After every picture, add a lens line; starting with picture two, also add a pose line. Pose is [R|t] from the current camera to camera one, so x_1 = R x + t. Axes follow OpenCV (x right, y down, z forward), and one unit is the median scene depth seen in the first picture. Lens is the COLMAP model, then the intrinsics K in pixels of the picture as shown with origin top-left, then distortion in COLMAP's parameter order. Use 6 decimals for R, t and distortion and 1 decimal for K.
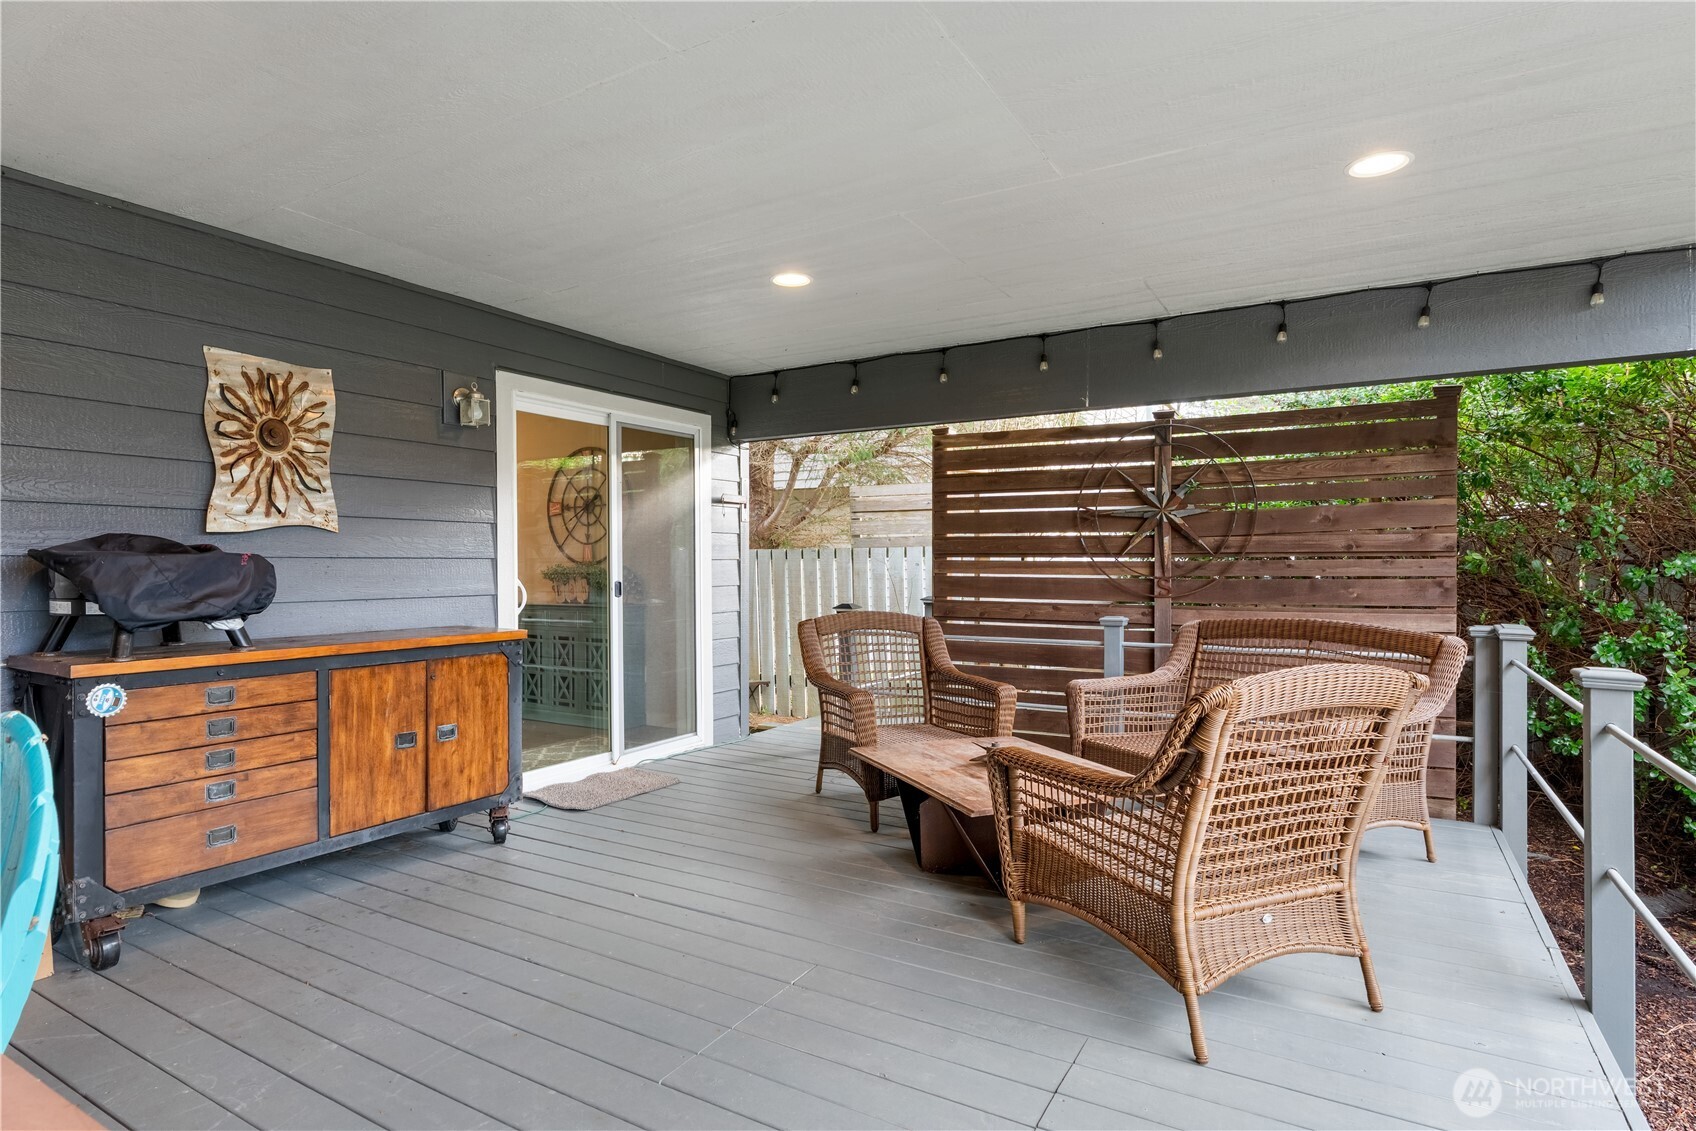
lens RADIAL K [[908.5, 0, 848.0], [0, 908.5, 565.5], [0, 0, 1]] dist [-0.004286, 0.000303]
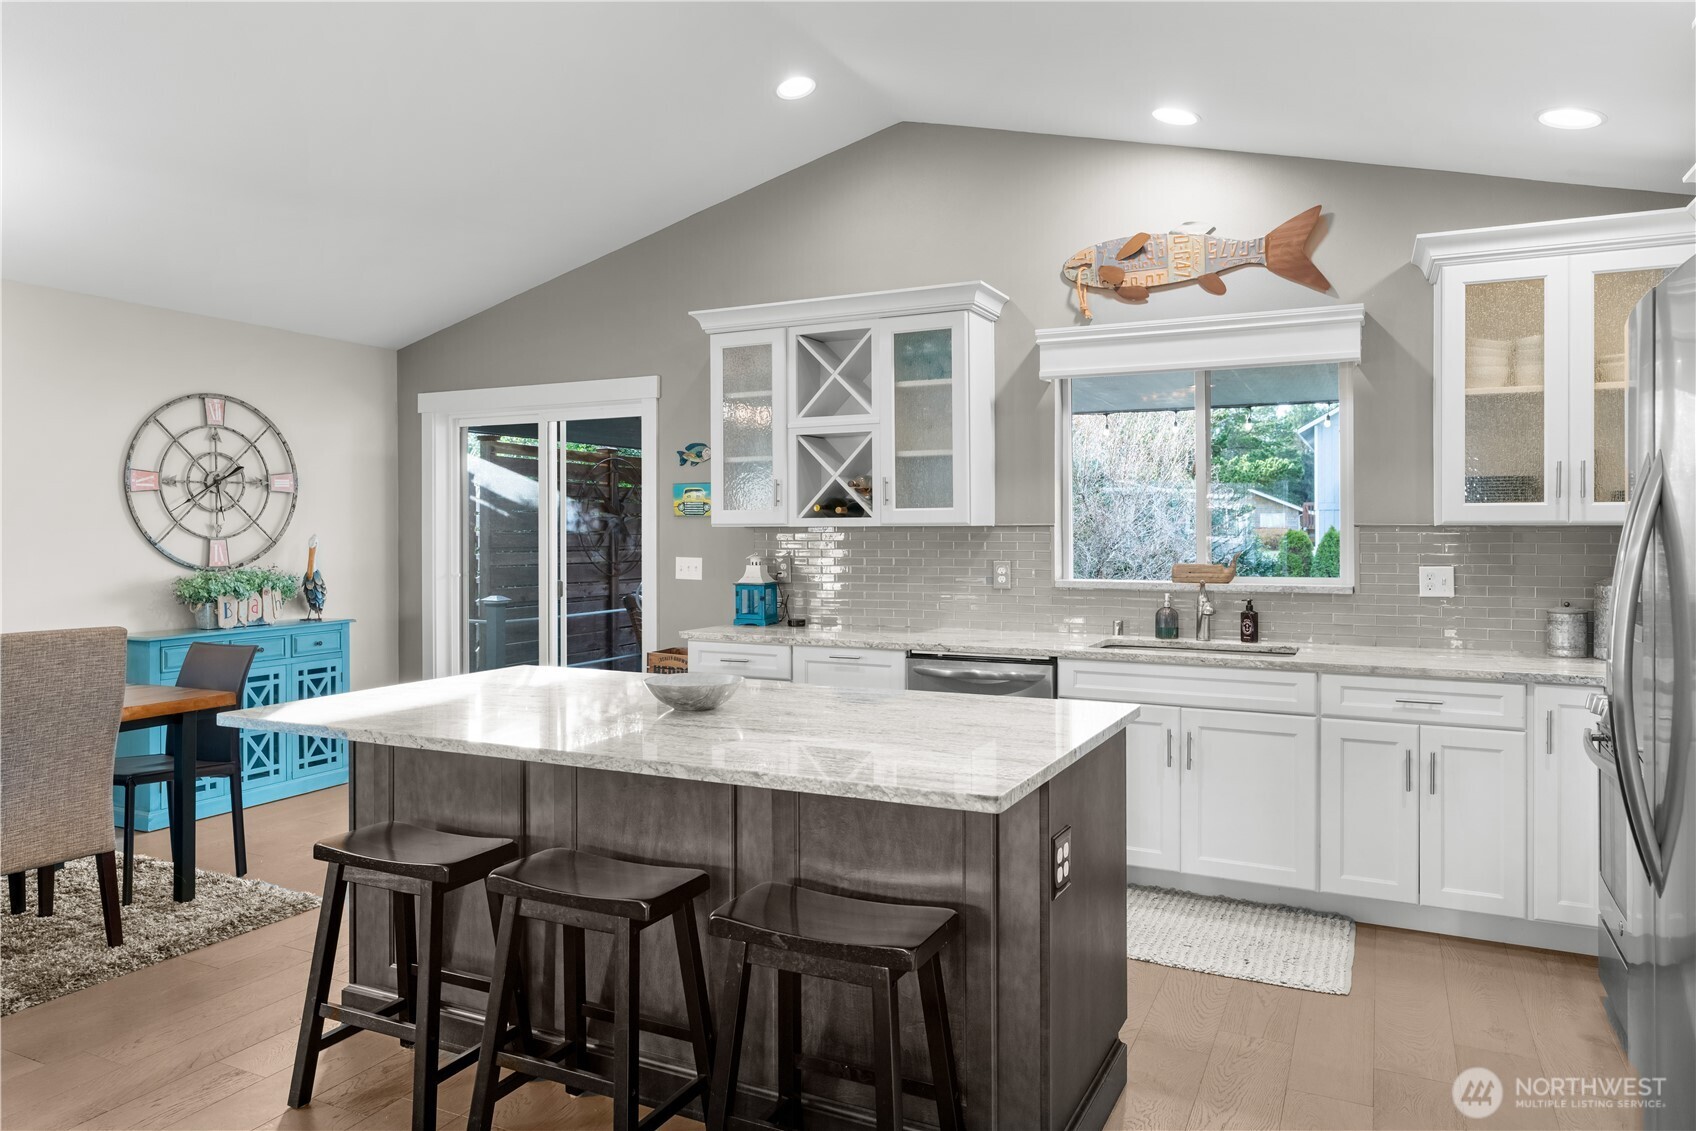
lens RADIAL K [[1109.4, 0, 849.1], [0, 1109.4, 529.8], [0, 0, 1]] dist [-0.000205, -0.000716]
pose [[-0.085678, 0.007216, 0.996297, -1.973856], [0.001201, 0.999974, -0.007139, -0.041593], [-0.996322, 0.000585, -0.085684, 1.054037]]
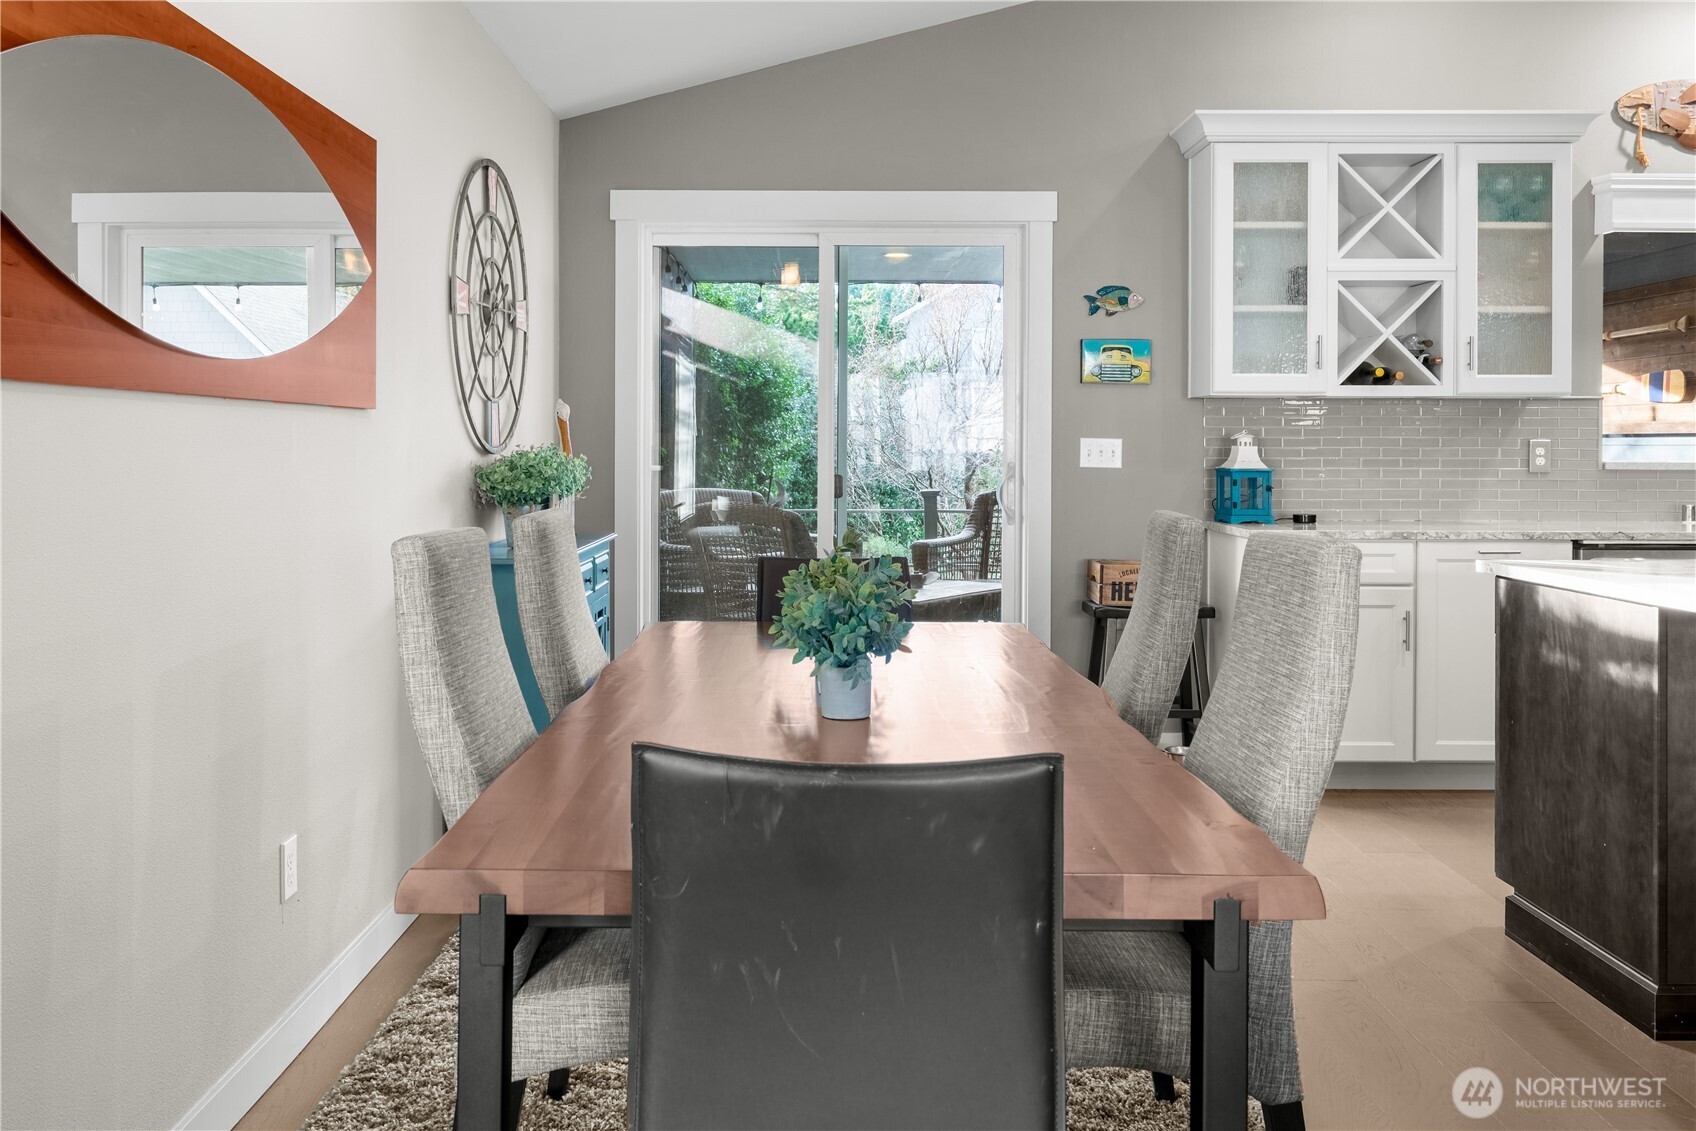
lens RADIAL K [[1230.0, 0, 845.8], [0, 1230.0, 522.4], [0, 0, 1]] dist [-0.008722, -0.007210]
pose [[-0.521719, -0.071490, 0.850117, -1.428441], [0.004031, 0.996265, 0.086254, -0.037724], [-0.853108, 0.048427, -0.519482, 2.007050]]
